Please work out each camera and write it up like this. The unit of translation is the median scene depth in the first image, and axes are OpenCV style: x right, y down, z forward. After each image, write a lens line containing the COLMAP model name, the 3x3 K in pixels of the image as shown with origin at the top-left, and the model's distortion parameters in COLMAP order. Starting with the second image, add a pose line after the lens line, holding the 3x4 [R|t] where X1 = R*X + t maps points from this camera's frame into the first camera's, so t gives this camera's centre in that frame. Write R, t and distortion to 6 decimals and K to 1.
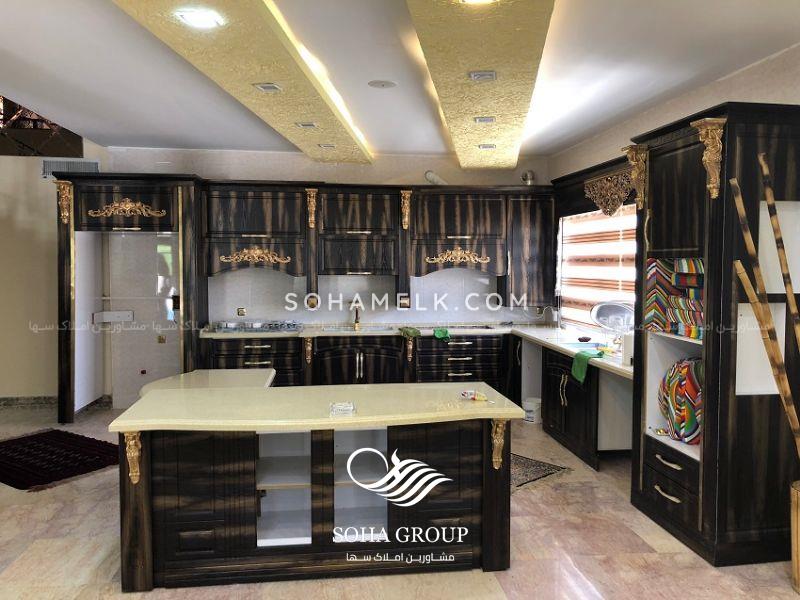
lens RADIAL K [[651.5, 0, 400.0], [0, 651.5, 300.0], [0, 0, 1]] dist [0.003615, 0.007058]
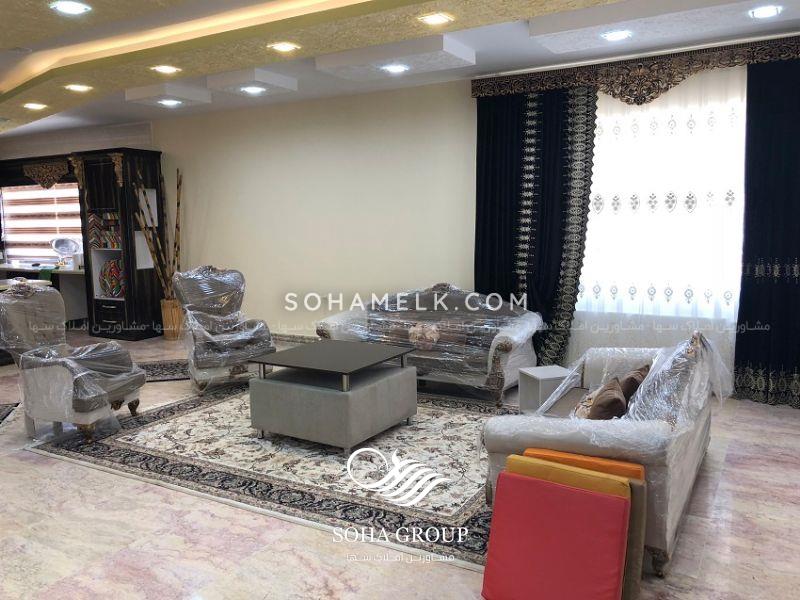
lens RADIAL K [[651.5, 0, 400.0], [0, 651.5, 300.0], [0, 0, 1]] dist [0.003615, 0.007058]
pose [[0.603000, -0.104532, 0.790863, -0.741956], [0.060048, 0.994513, 0.085665, 0.099961], [-0.795478, -0.004166, 0.605968, -1.120982]]
